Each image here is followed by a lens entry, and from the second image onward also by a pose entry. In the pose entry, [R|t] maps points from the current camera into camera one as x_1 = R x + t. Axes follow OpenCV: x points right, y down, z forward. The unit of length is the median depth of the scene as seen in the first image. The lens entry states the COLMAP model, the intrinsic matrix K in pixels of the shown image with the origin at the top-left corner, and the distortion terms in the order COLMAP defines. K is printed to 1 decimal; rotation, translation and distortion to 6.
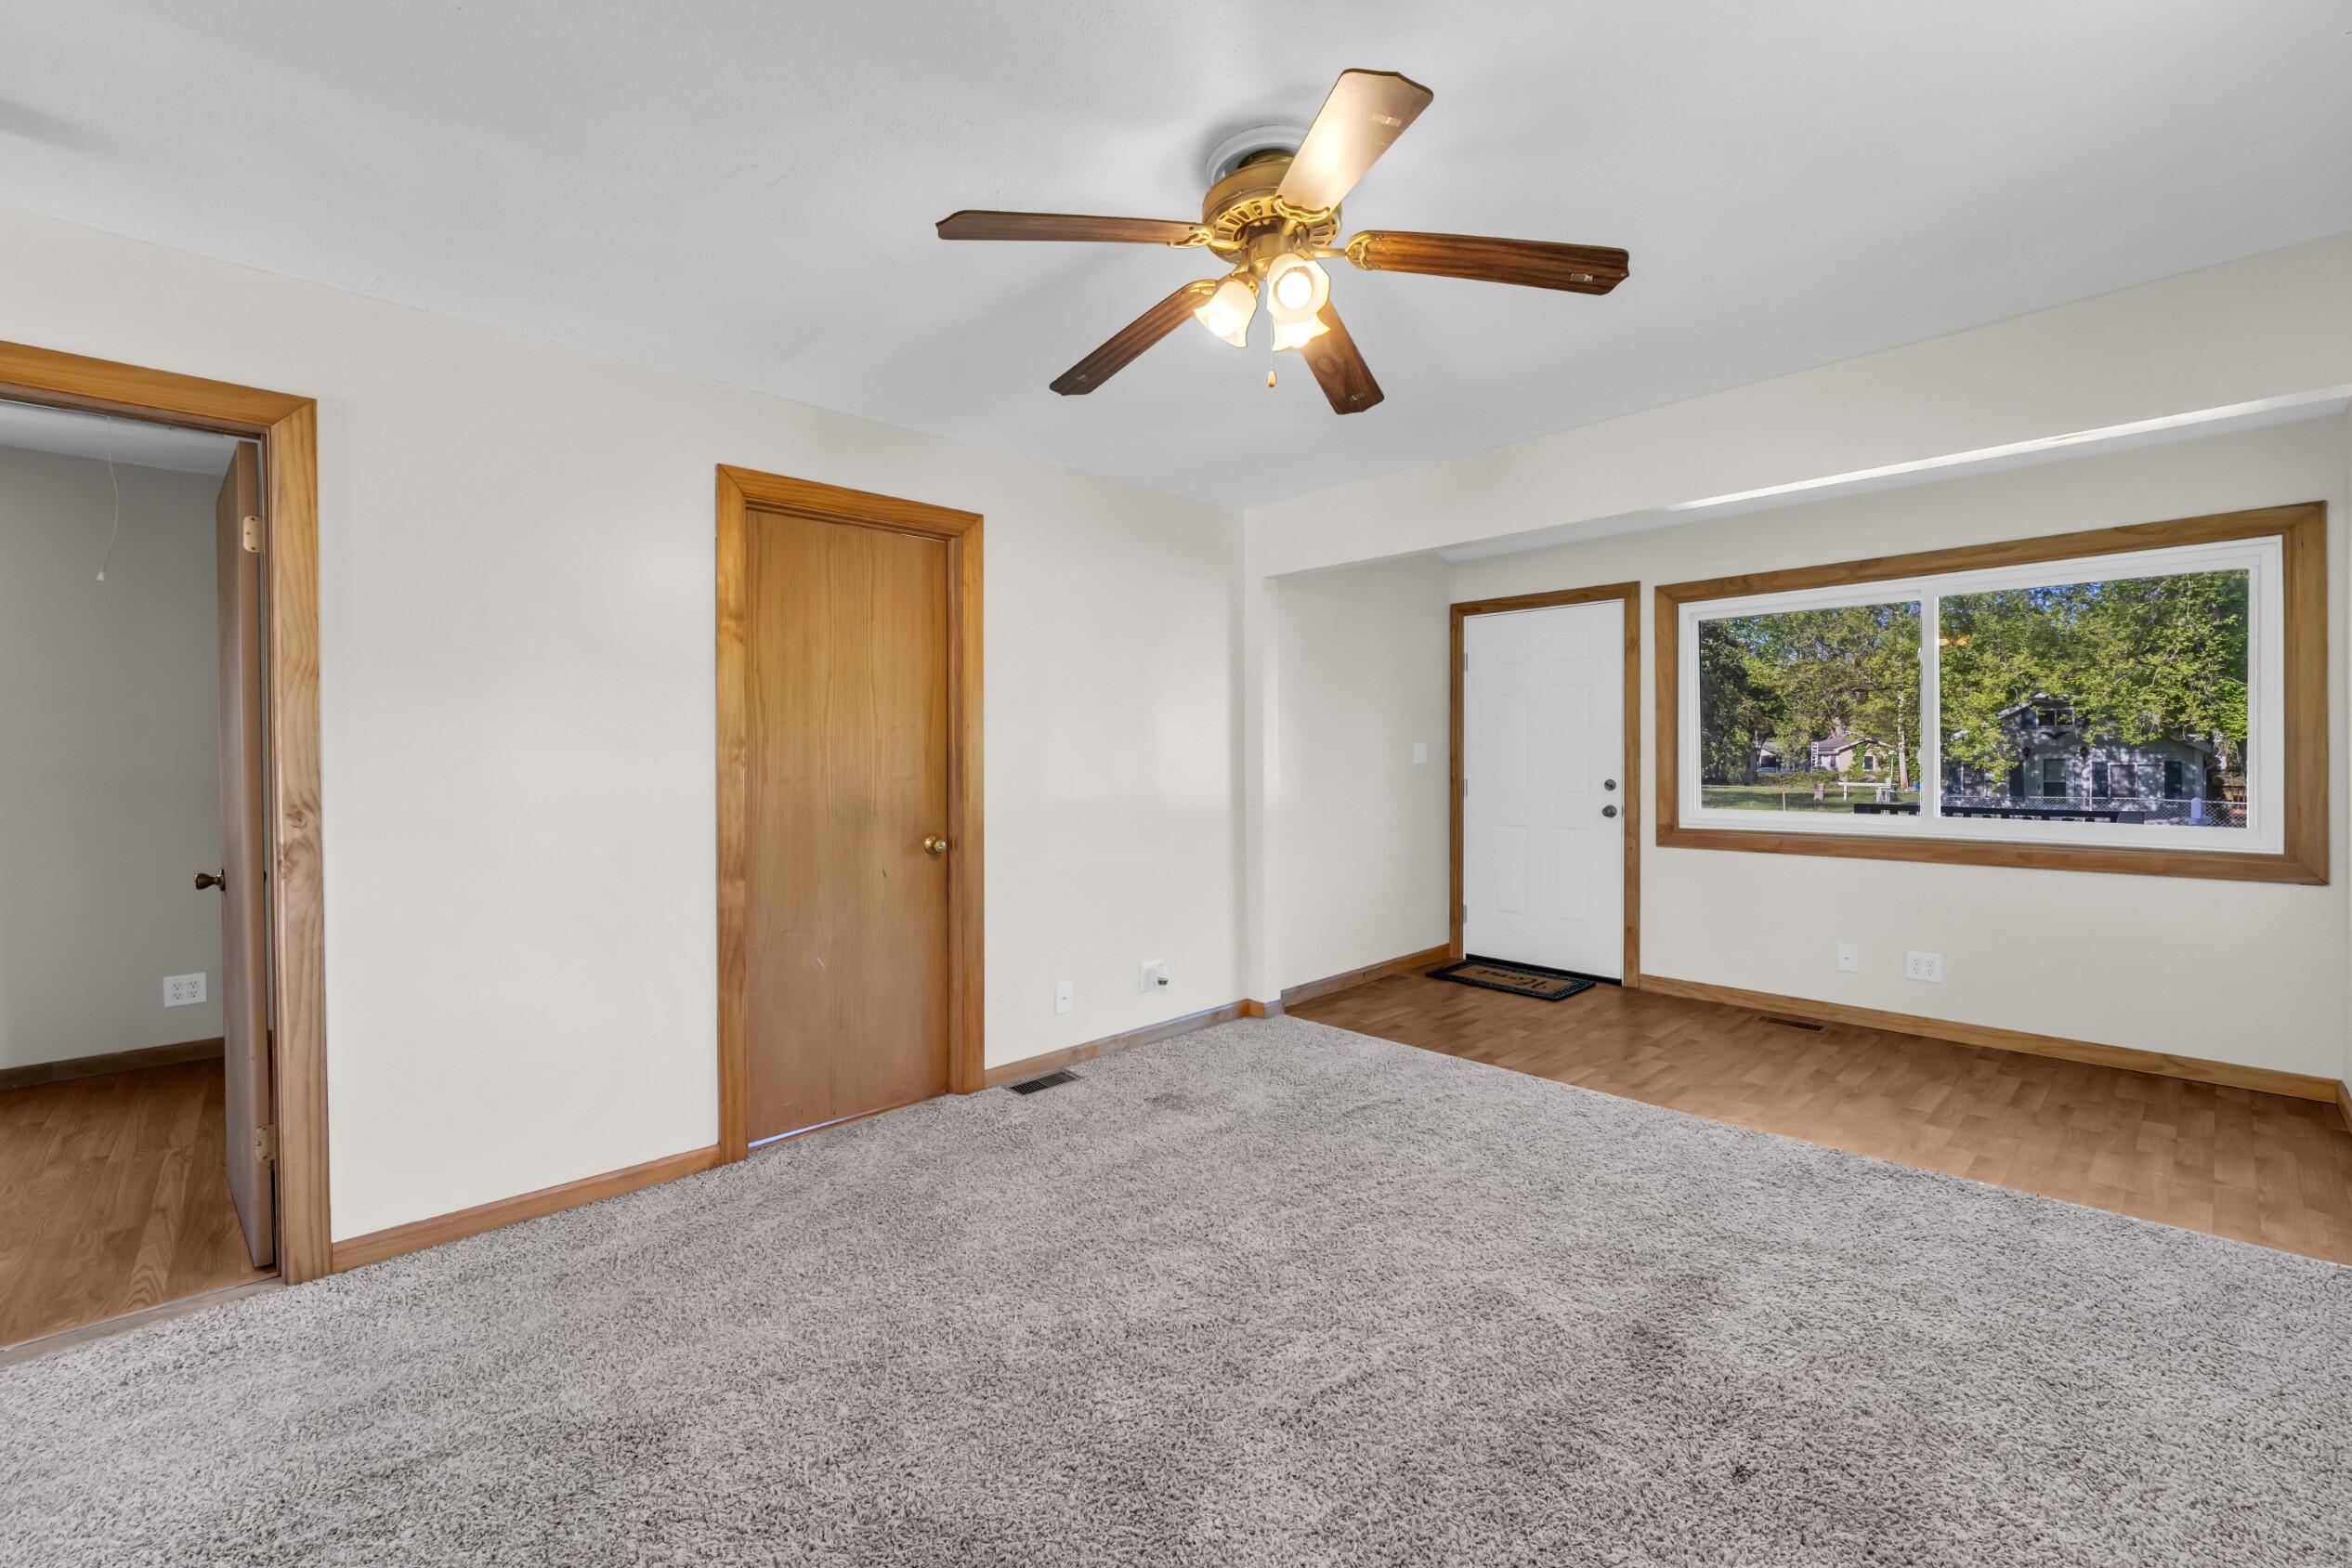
lens RADIAL K [[957.3, 0, 1165.6], [0, 957.3, 768.5], [0, 0, 1]] dist [-0.011506, -0.000007]
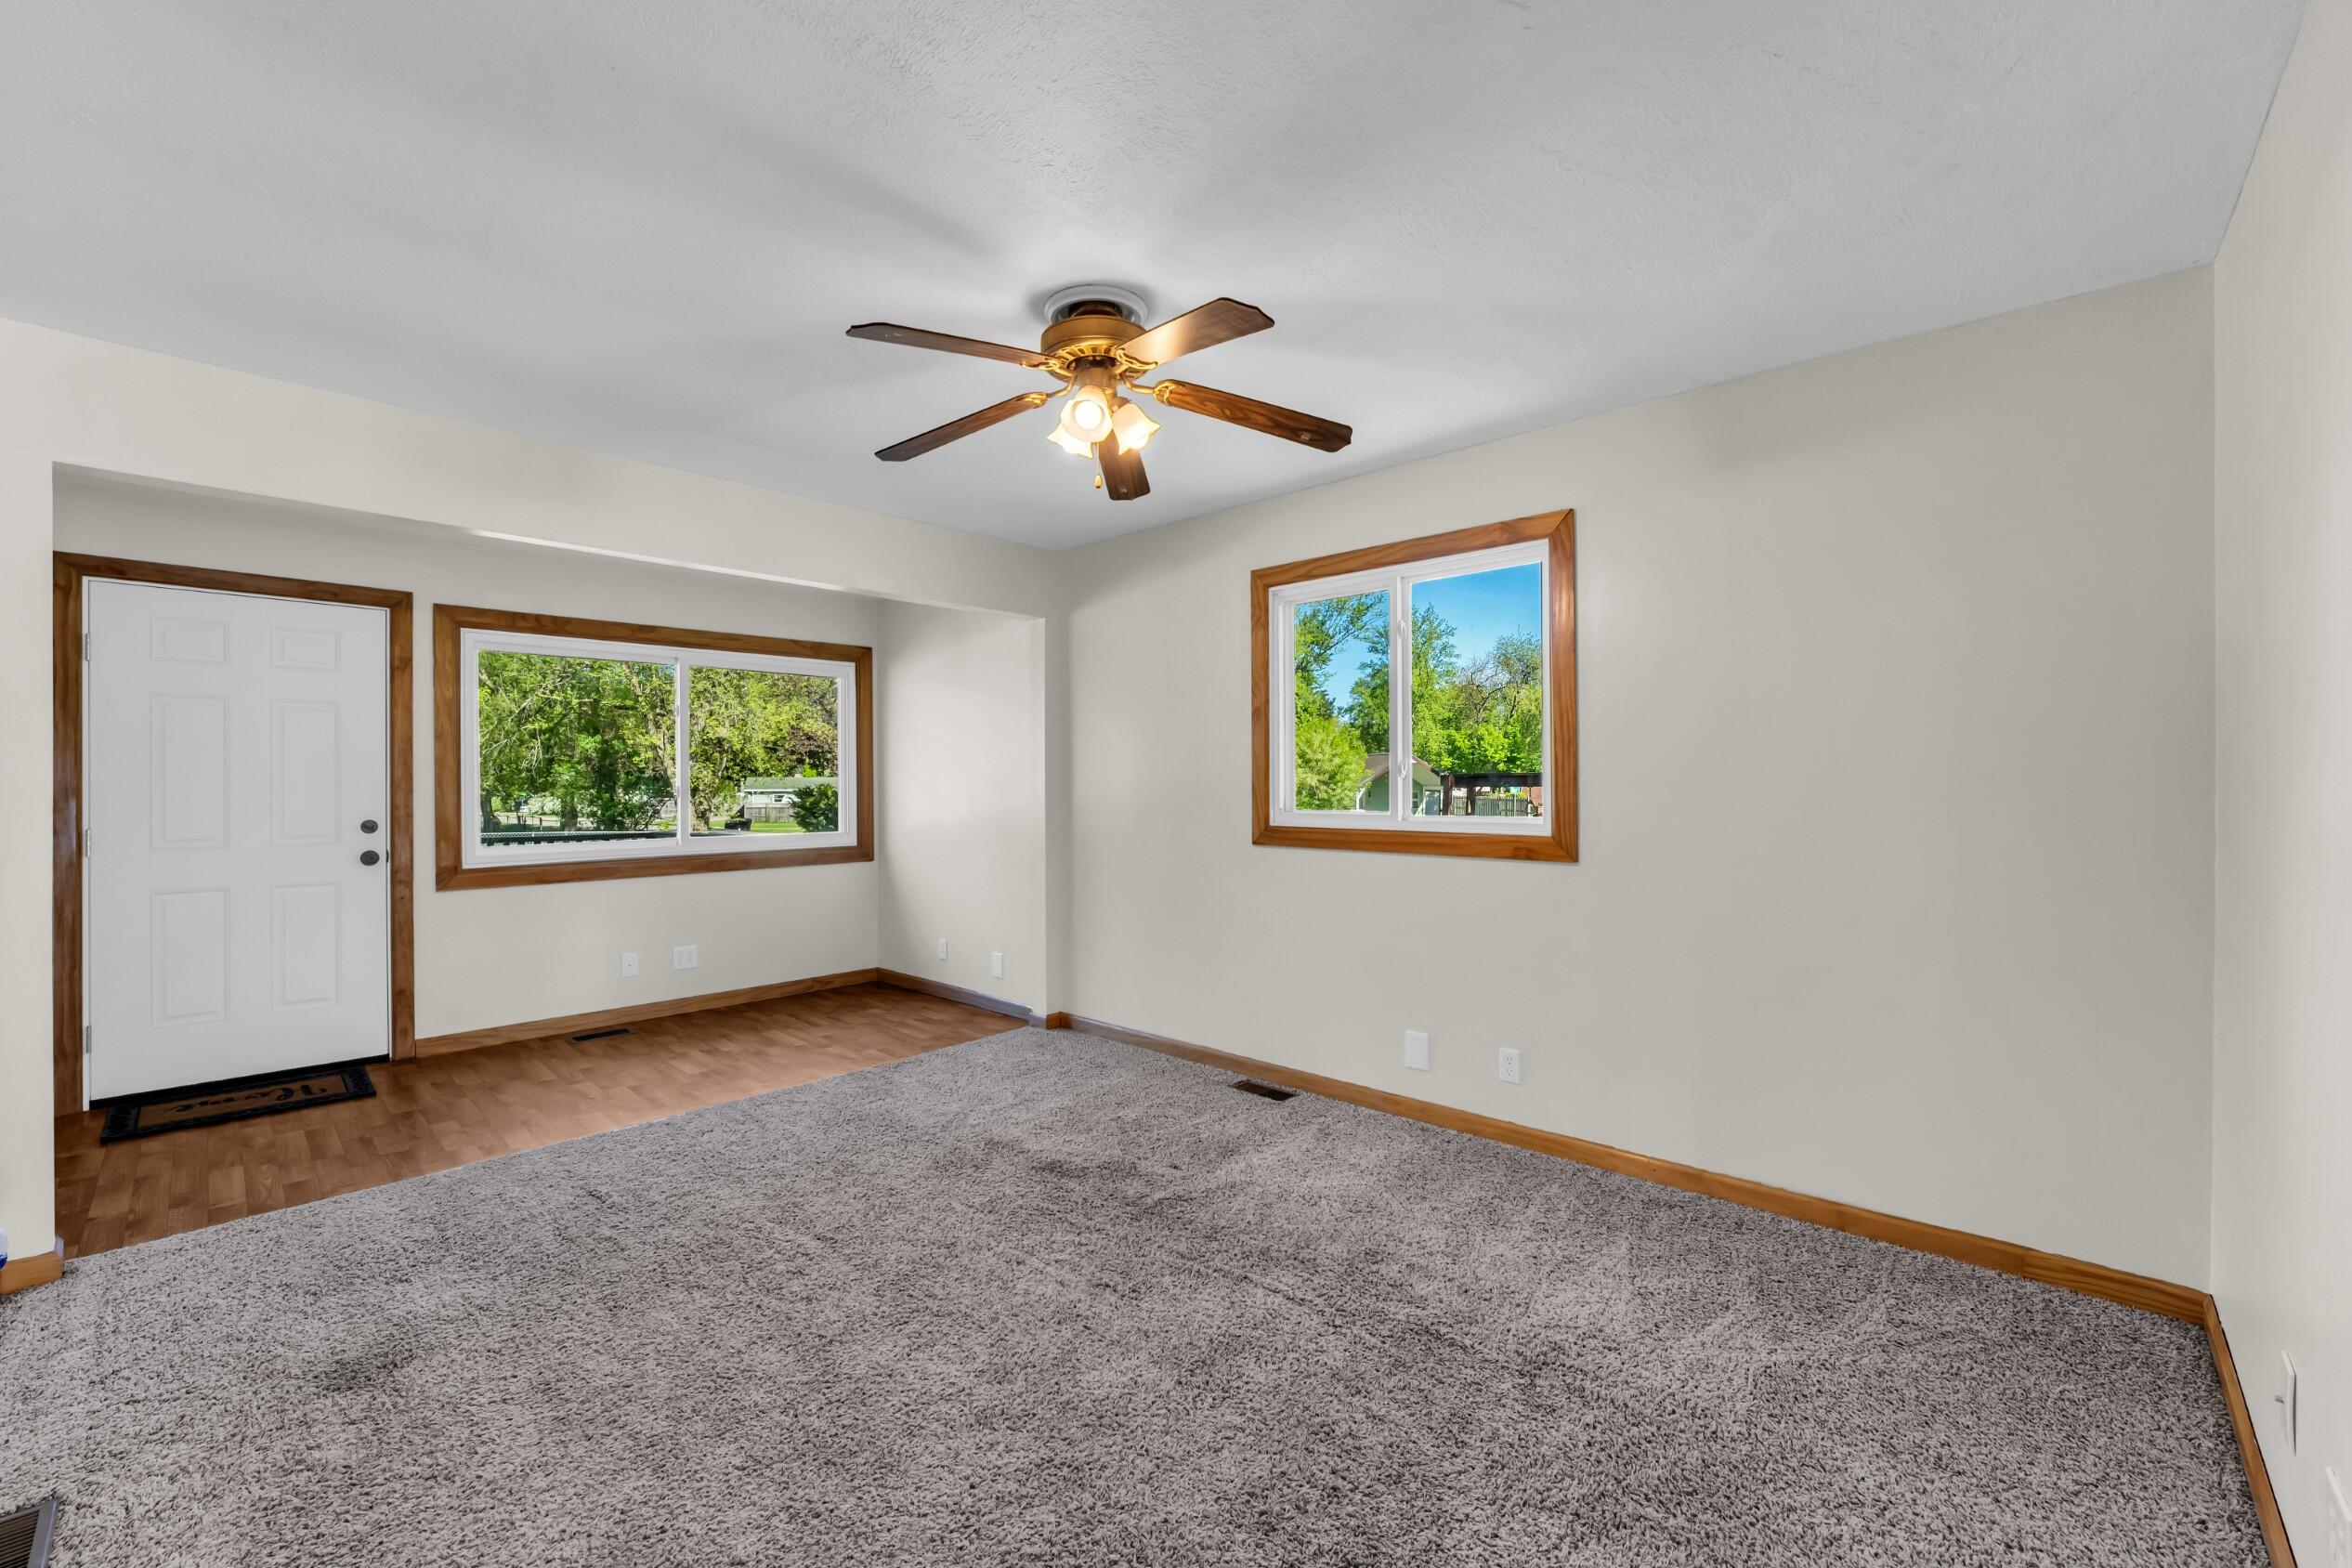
lens RADIAL K [[958.5, 0, 1165.7], [0, 958.5, 782.3], [0, 0, 1]] dist [-0.008707, 0.000125]
pose [[-0.054808, 0.005871, 0.998480, -0.526625], [0.016408, 0.999853, -0.004978, -0.007351], [-0.998362, 0.016110, -0.054896, 0.446570]]
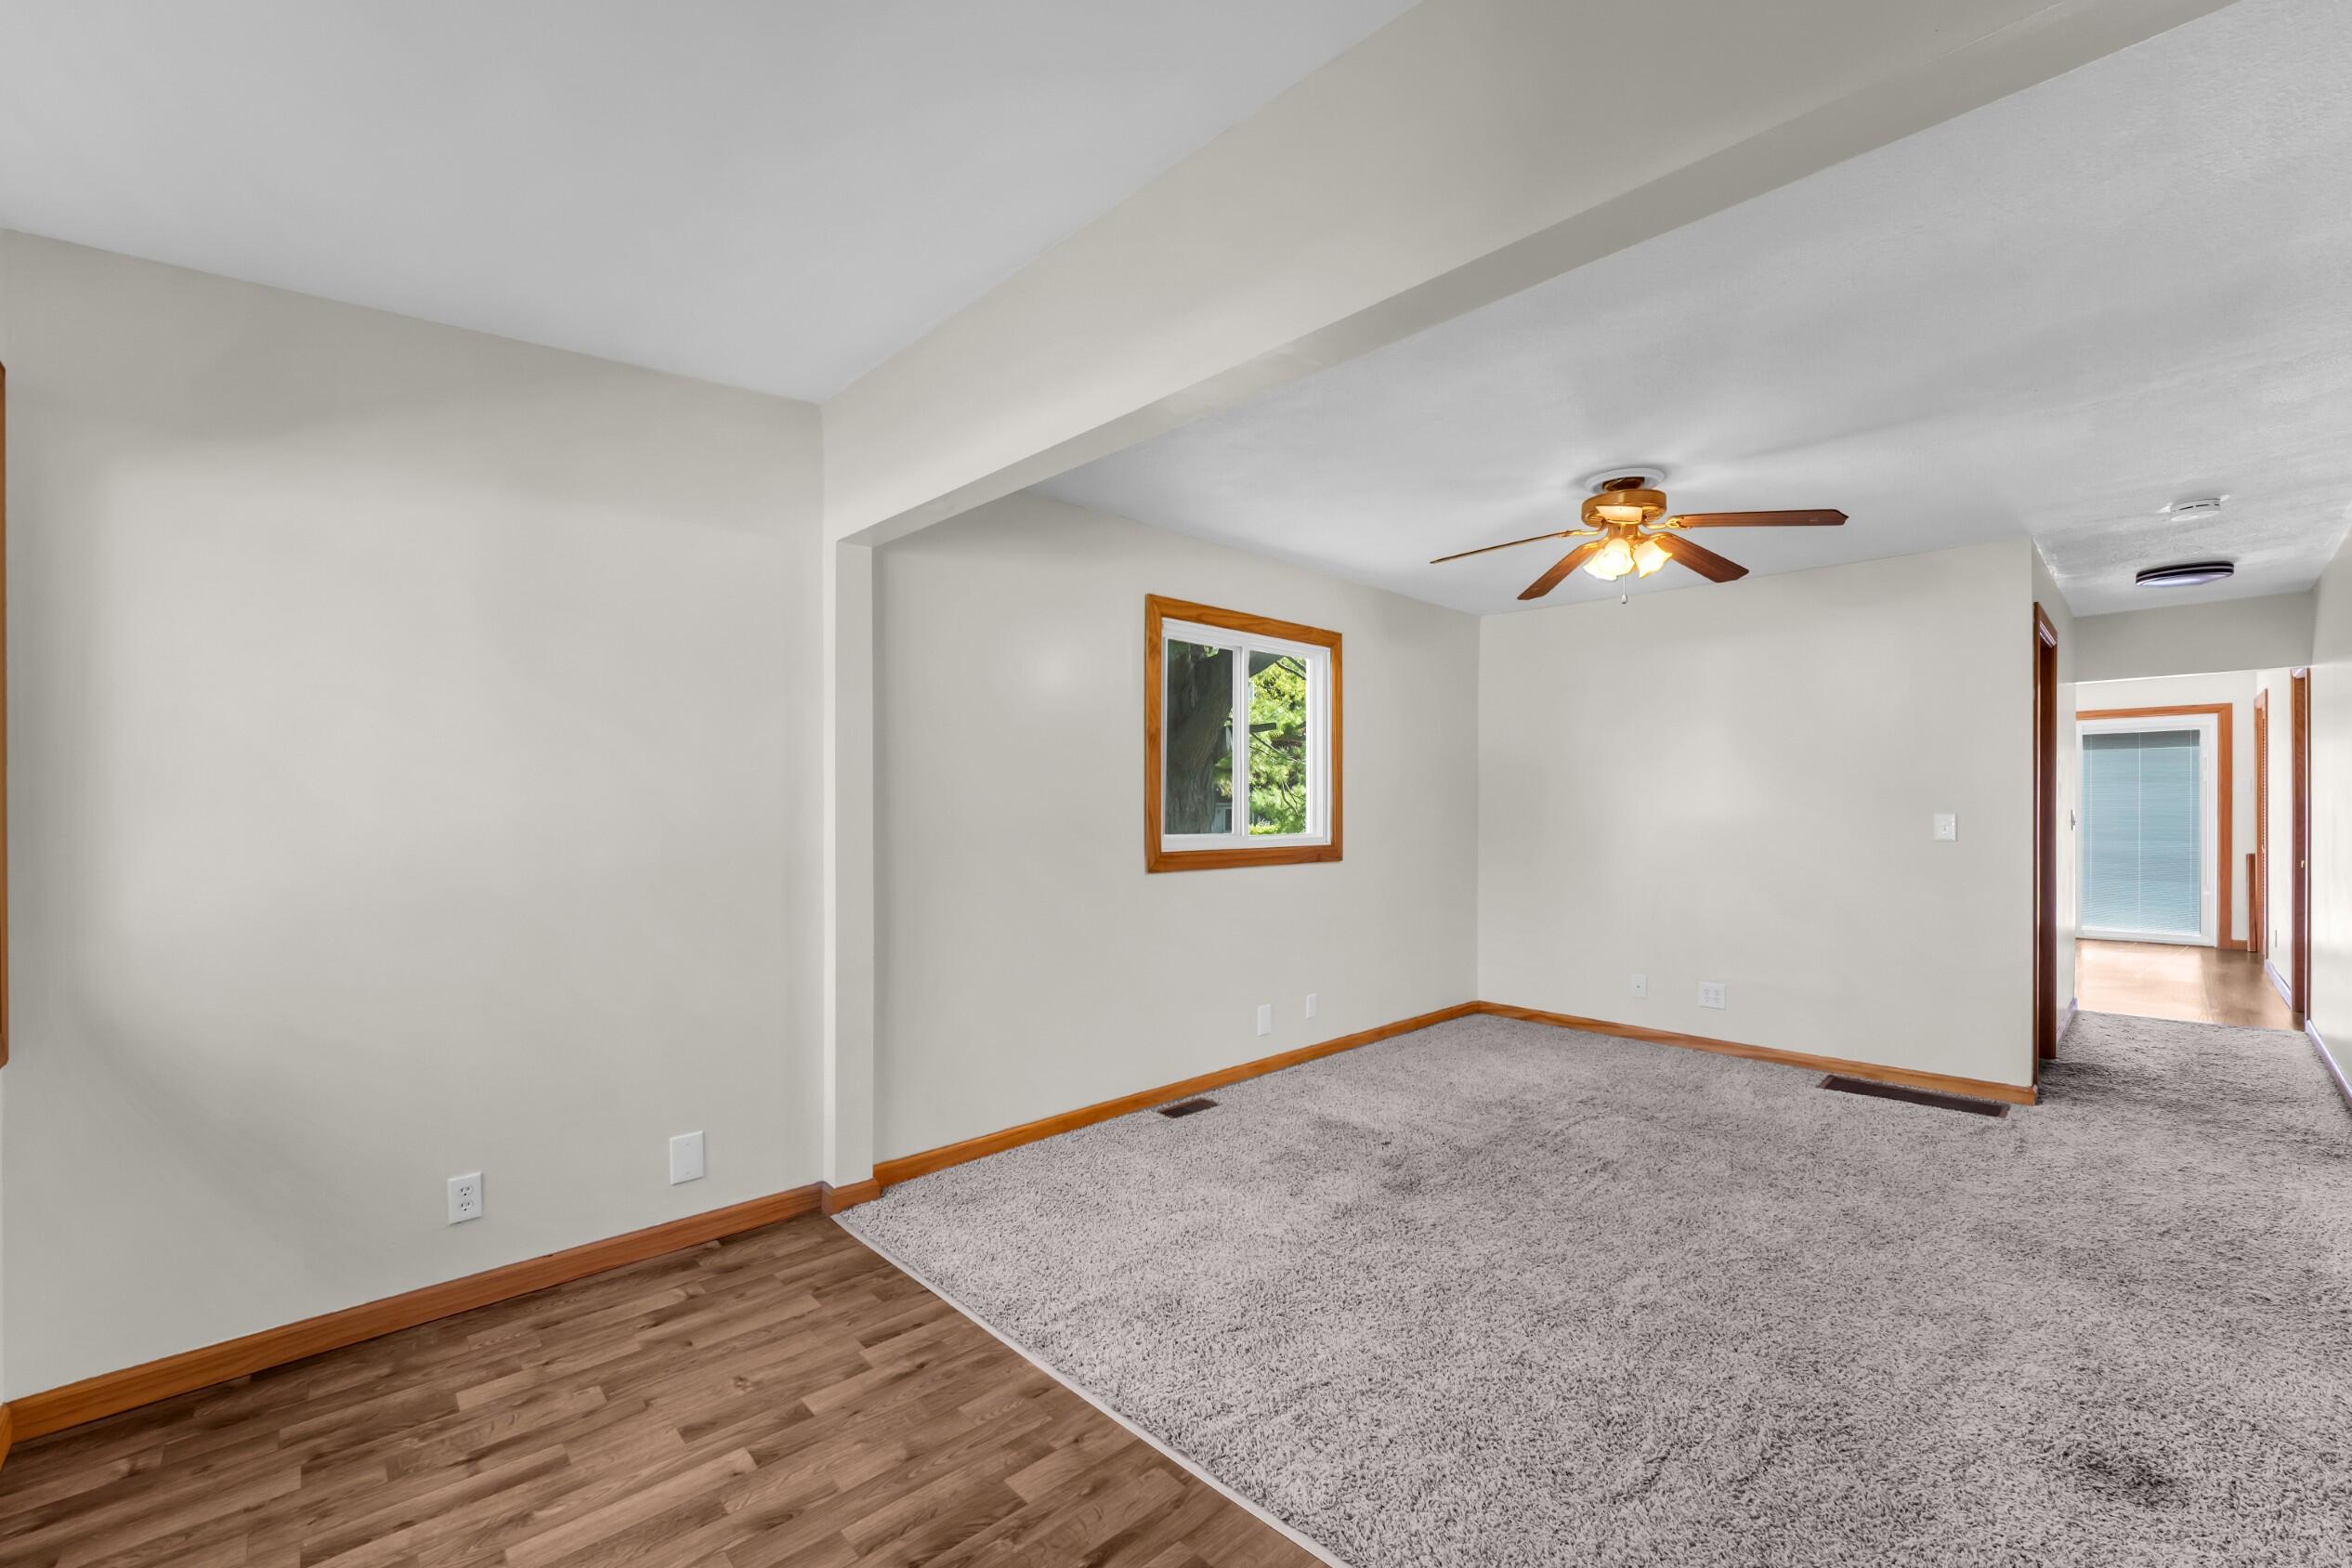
lens RADIAL K [[958.5, 0, 1165.7], [0, 958.5, 782.3], [0, 0, 1]] dist [-0.008707, 0.000125]
pose [[-0.999974, 0.004097, 0.005974, 0.475192], [0.004039, 0.999945, -0.009692, -0.030449], [-0.006013, -0.009668, -0.999935, 1.325059]]
